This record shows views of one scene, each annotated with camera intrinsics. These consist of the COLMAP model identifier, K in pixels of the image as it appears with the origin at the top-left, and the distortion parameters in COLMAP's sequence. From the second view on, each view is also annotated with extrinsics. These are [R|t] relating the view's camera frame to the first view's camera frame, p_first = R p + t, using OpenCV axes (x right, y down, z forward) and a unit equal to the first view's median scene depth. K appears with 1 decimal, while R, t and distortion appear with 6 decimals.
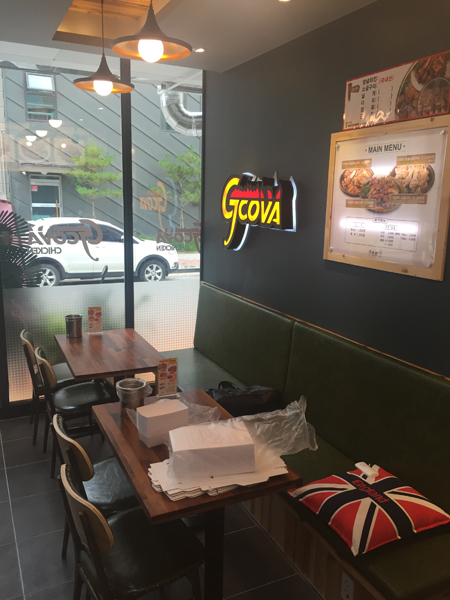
lens RADIAL K [[506.8, 0, 225.0], [0, 506.8, 300.0], [0, 0, 1]] dist [0.064512, -0.115645]
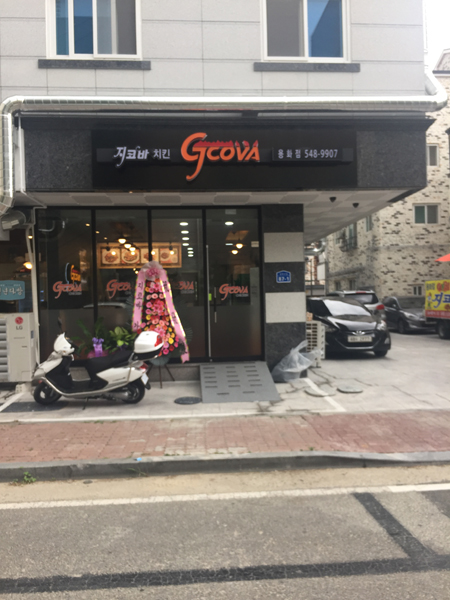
lens RADIAL K [[506.8, 0, 225.0], [0, 506.8, 300.0], [0, 0, 1]] dist [0.064512, -0.115645]
pose [[0.369028, -0.027069, 0.929024, -1.970839], [0.219828, 0.973756, -0.058948, 0.497188], [-0.903047, 0.225979, 0.365294, 0.723110]]
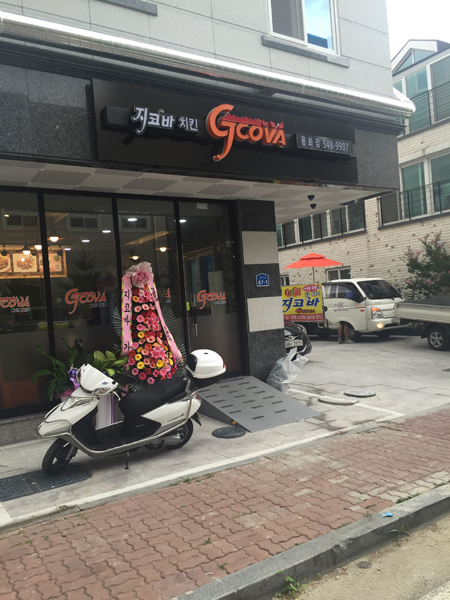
lens RADIAL K [[506.8, 0, 225.0], [0, 506.8, 300.0], [0, 0, 1]] dist [0.064512, -0.115645]
pose [[-0.123490, -0.003424, 0.992340, -1.752865], [0.274753, 0.960783, 0.037506, 0.241971], [-0.953552, 0.277280, -0.117706, 1.864113]]
